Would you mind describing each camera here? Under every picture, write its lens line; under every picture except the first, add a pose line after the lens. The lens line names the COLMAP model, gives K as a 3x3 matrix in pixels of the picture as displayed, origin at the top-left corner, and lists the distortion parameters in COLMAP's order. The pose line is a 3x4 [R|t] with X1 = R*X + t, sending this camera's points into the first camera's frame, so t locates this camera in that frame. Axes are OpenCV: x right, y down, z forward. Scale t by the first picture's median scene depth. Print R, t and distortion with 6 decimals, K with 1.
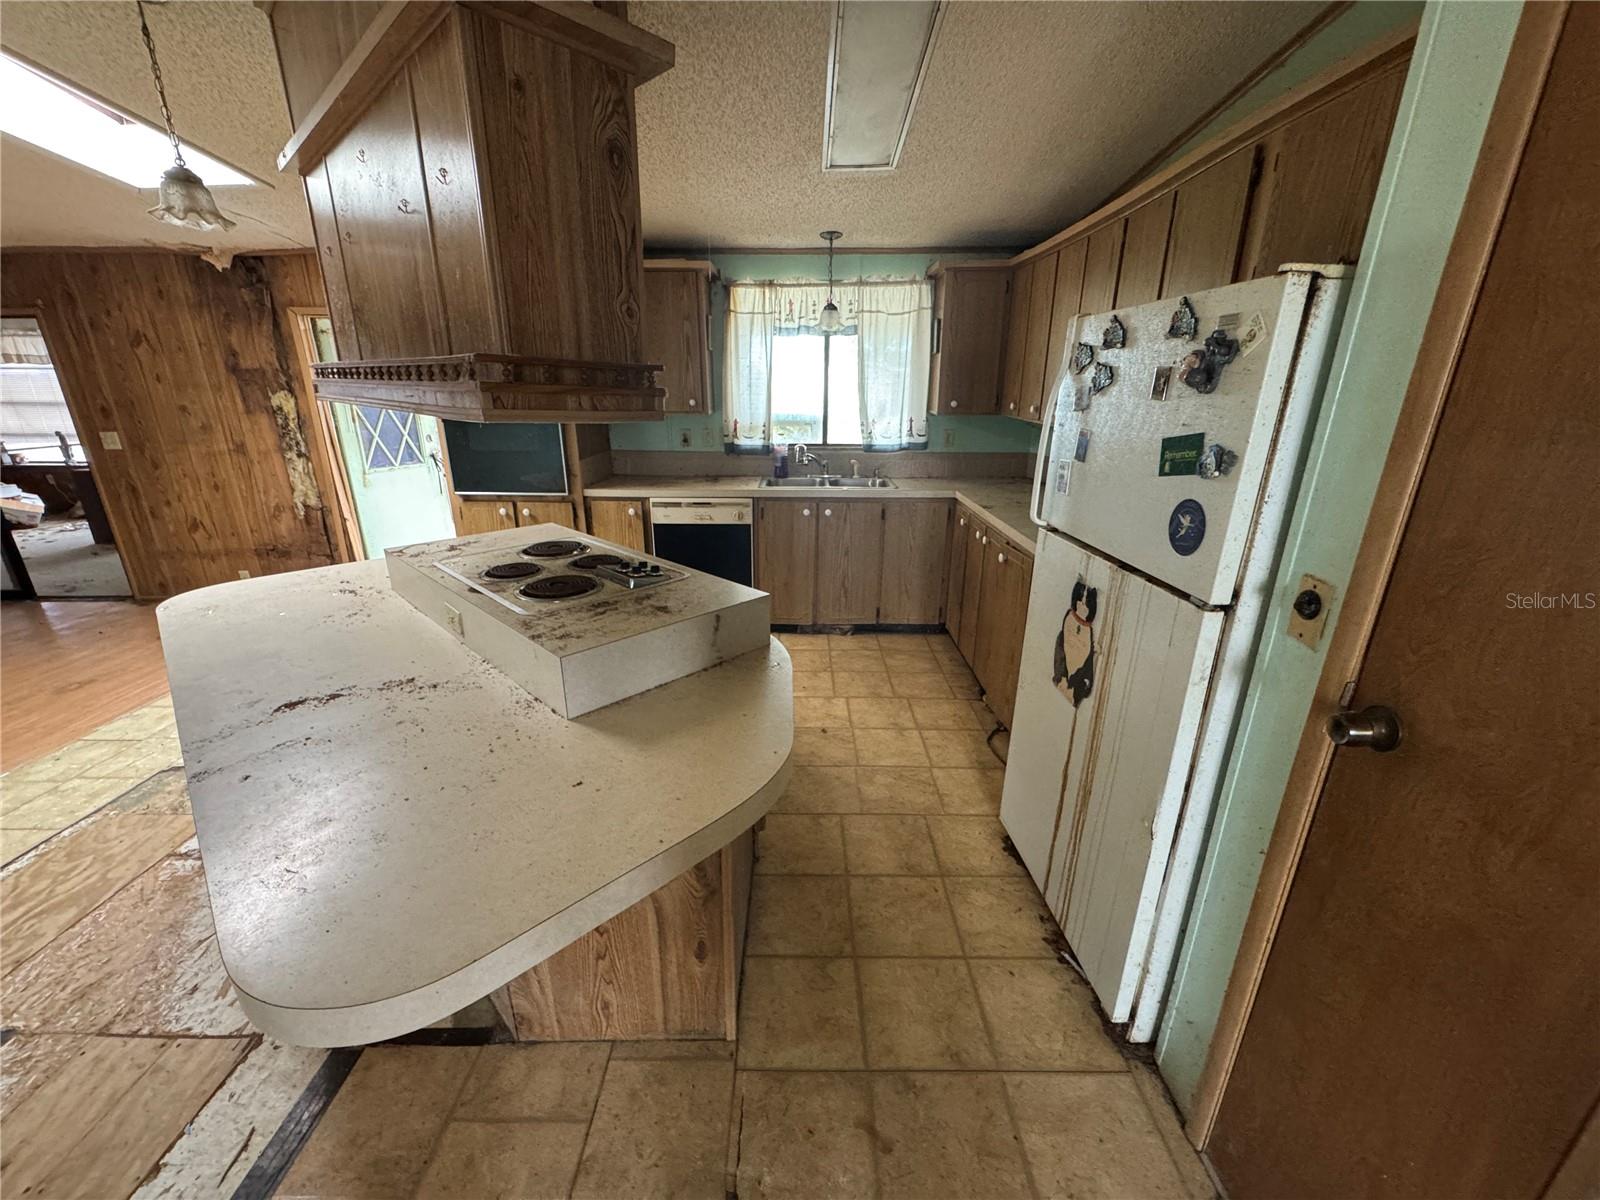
lens RADIAL K [[635.1, 0, 798.8], [0, 635.1, 601.5], [0, 0, 1]] dist [-0.003111, 0.000202]
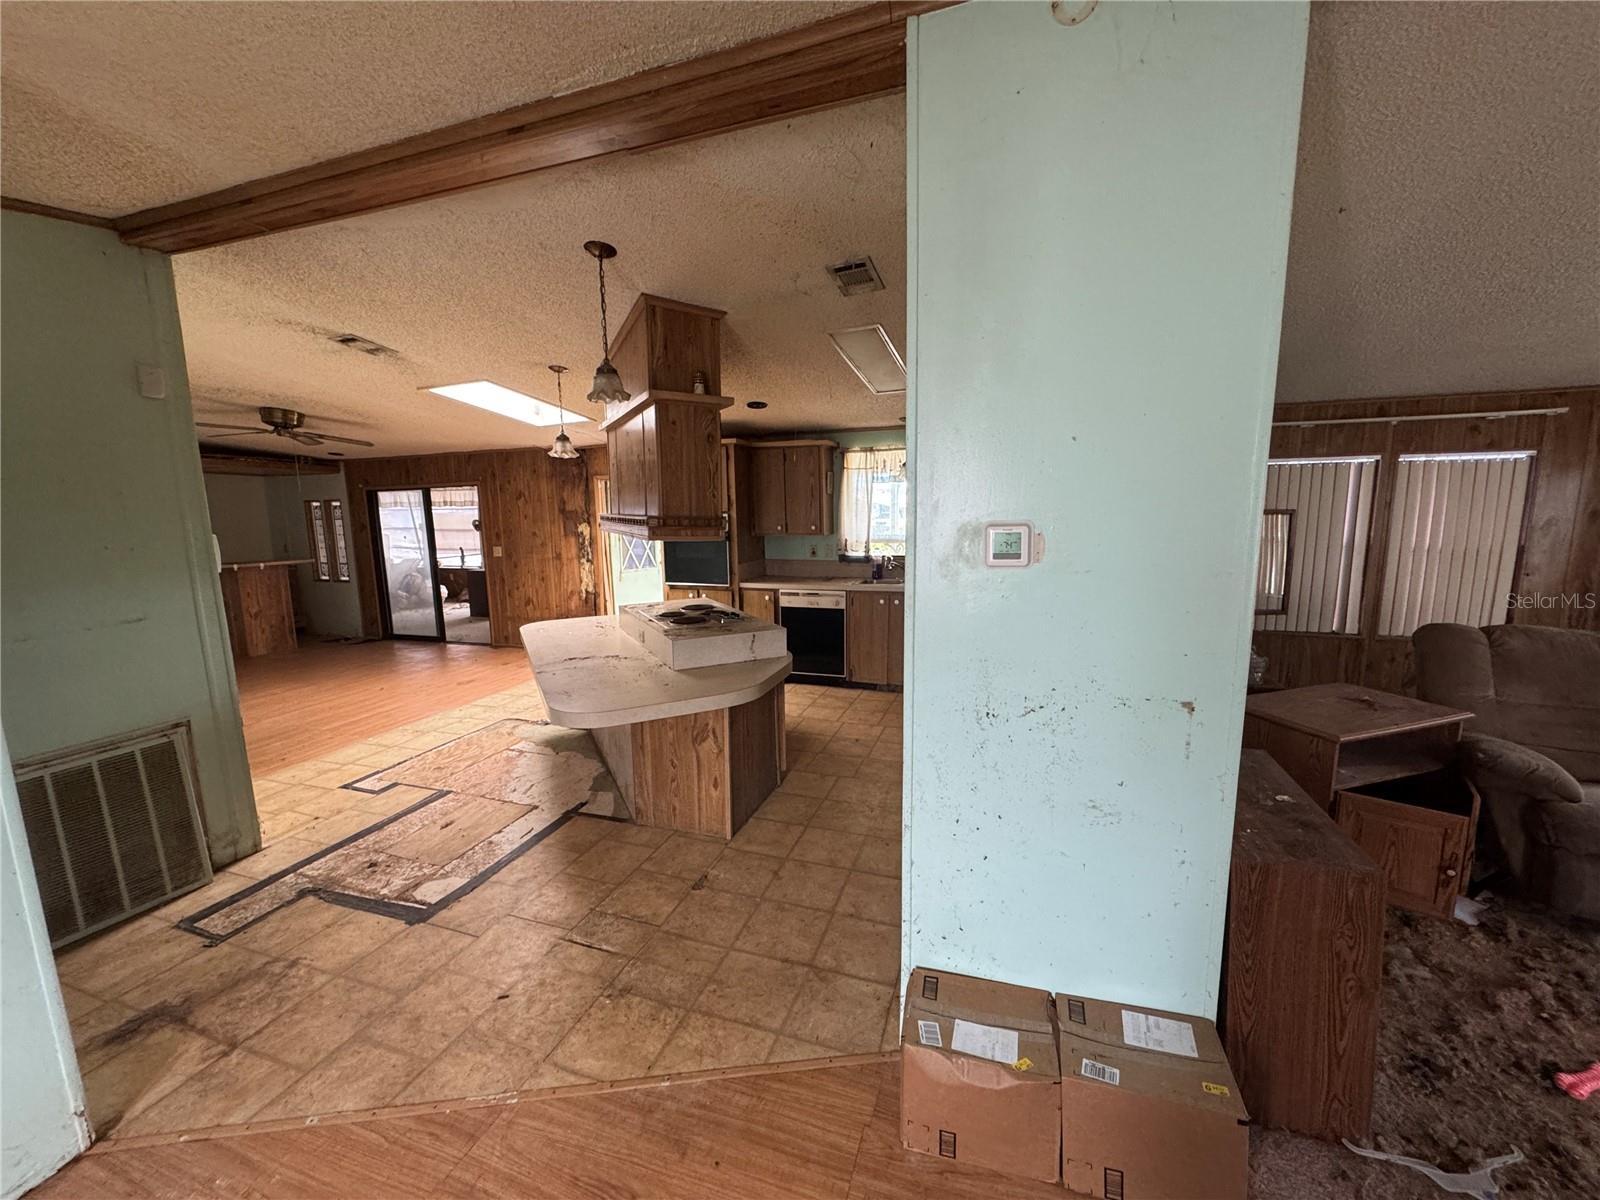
lens RADIAL K [[635.1, 0, 798.1], [0, 635.1, 601.5], [0, 0, 1]] dist [-0.003111, 0.000202]
pose [[0.944795, 0.027912, -0.326471, 0.382606], [-0.085748, 0.982704, -0.164133, 0.138483], [0.316243, 0.183067, 0.930847, -0.486253]]
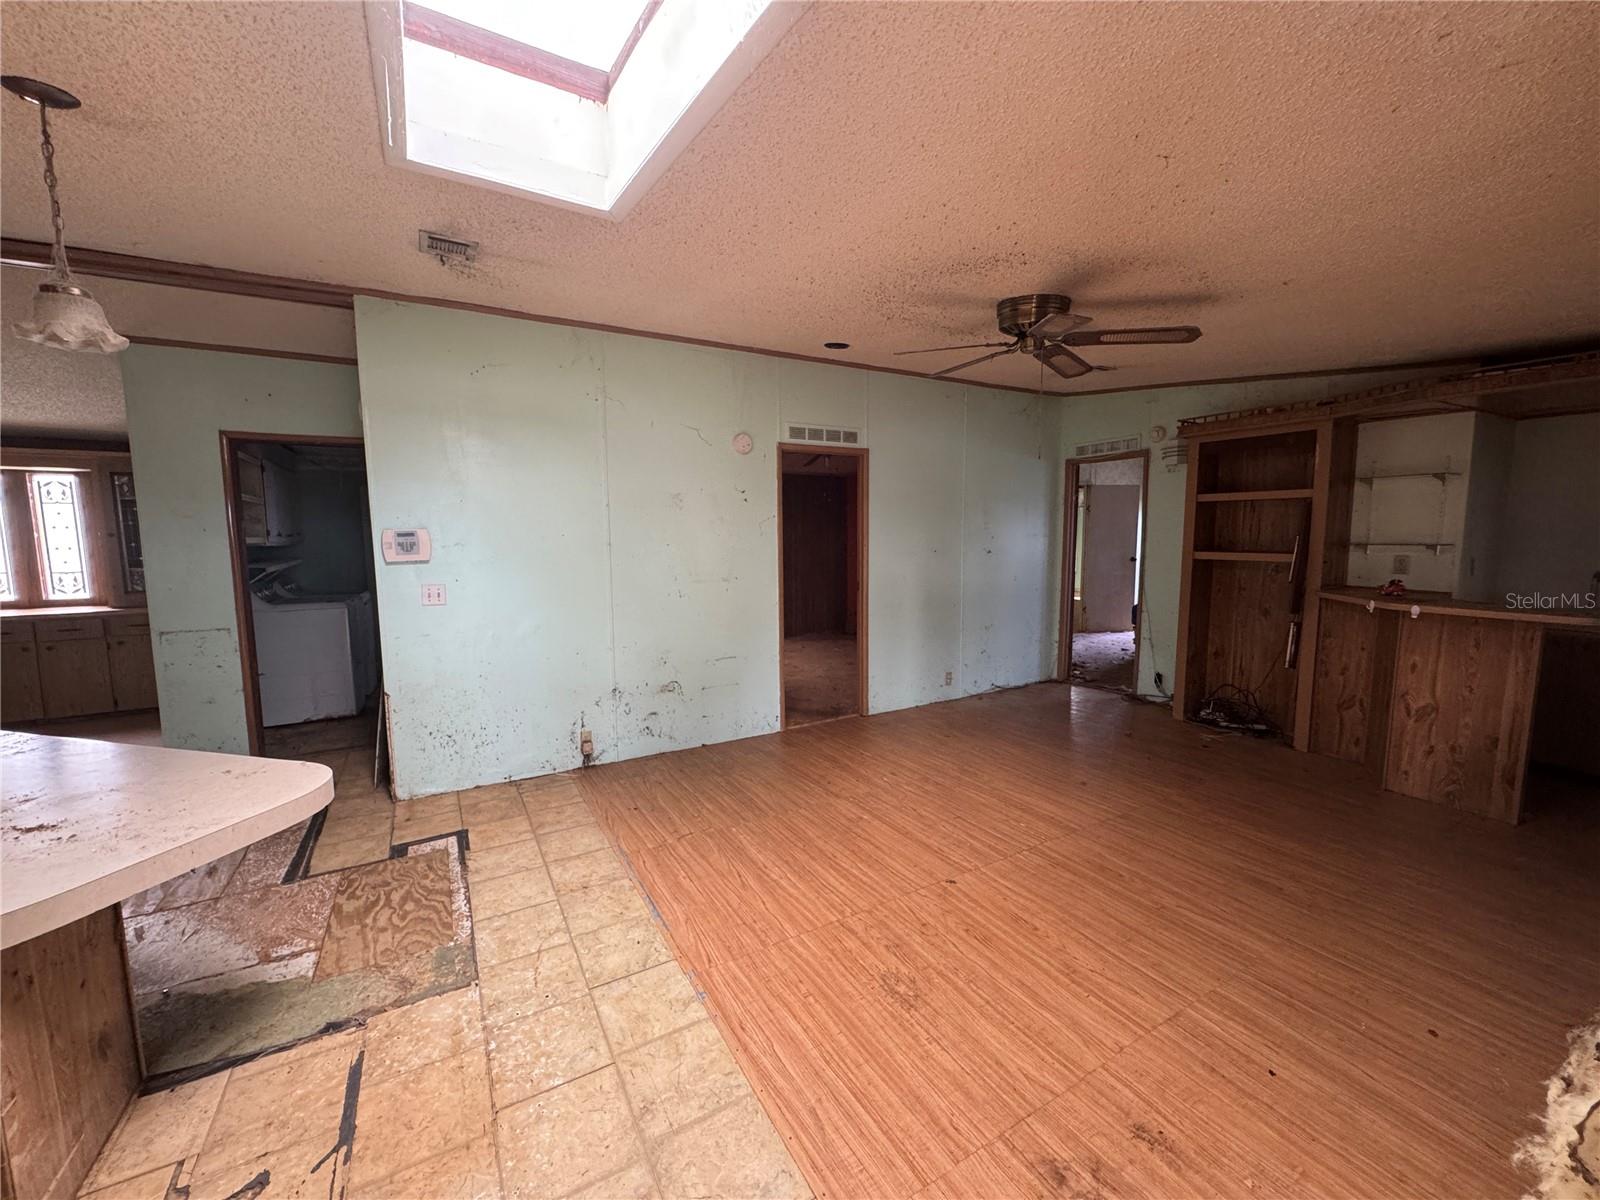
lens RADIAL K [[635.1, 0, 800.0], [0, 635.1, 601.7], [0, 0, 1]] dist [-0.003111, 0.000202]
pose [[-0.862443, 0.058900, -0.502715, -0.863026], [-0.158618, 0.911725, 0.378942, -0.485223], [0.480658, 0.406556, -0.776969, 1.437947]]
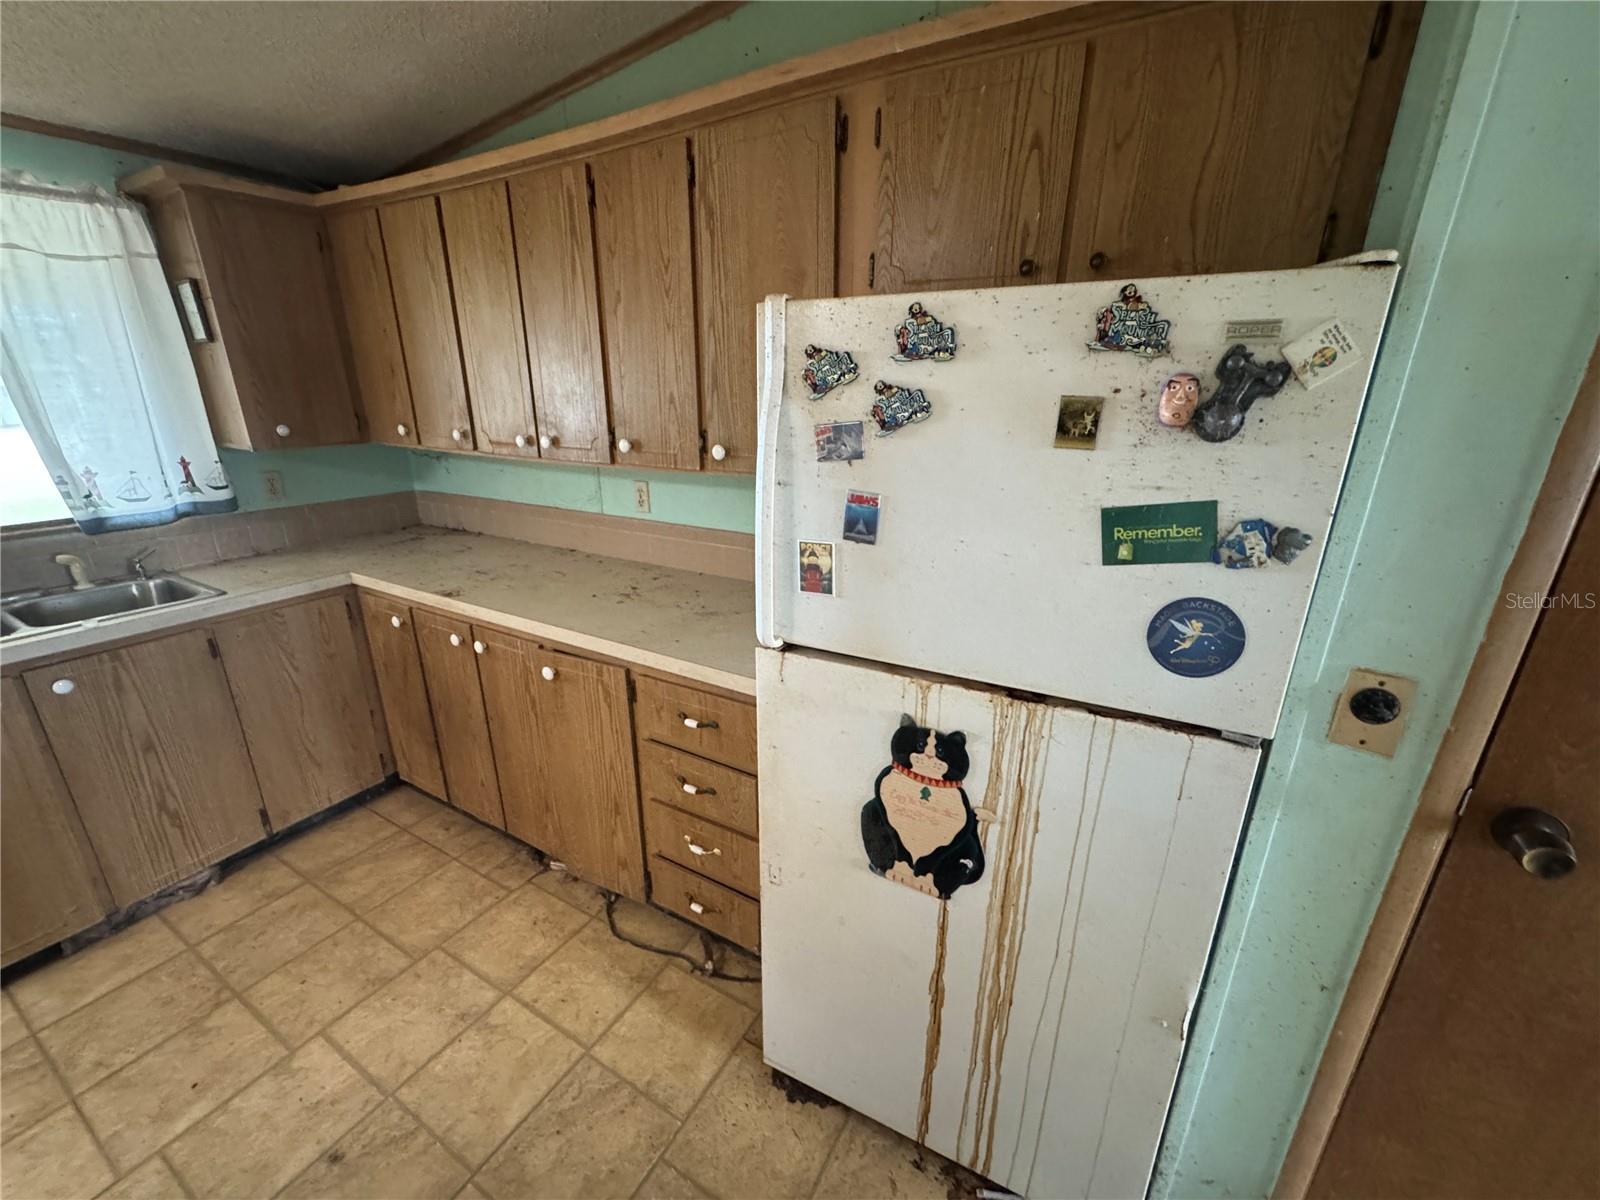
lens RADIAL K [[635.1, 0, 797.6], [0, 635.1, 600.7], [0, 0, 1]] dist [-0.003111, 0.000202]
pose [[0.498827, -0.276823, 0.821305, -0.056992], [0.277260, 0.948792, 0.151396, -0.154978], [-0.821157, 0.152195, 0.550035, 0.404396]]
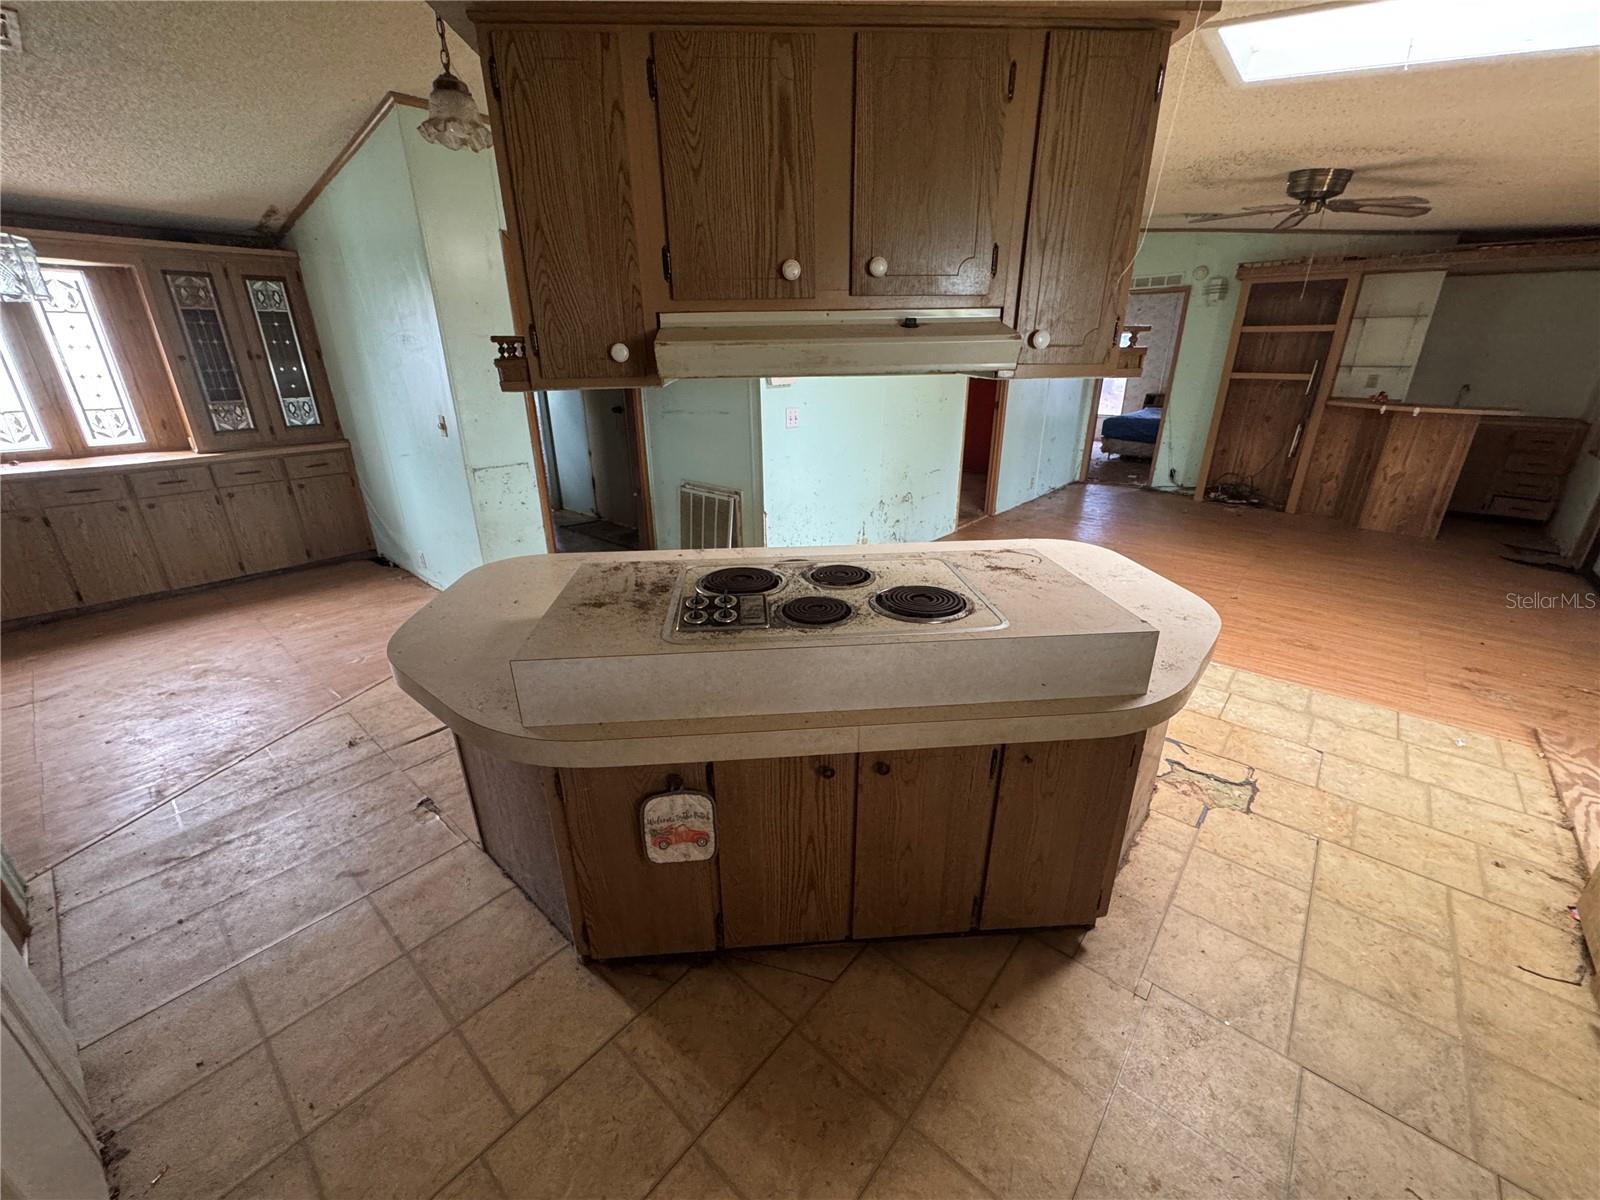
lens RADIAL K [[635.1, 0, 799.8], [0, 635.1, 598.1], [0, 0, 1]] dist [-0.003111, 0.000202]
pose [[-0.654059, 0.271867, -0.705901, 0.138471], [-0.241991, 0.808944, 0.535771, -0.327243], [0.716692, 0.521247, -0.463308, 0.957786]]
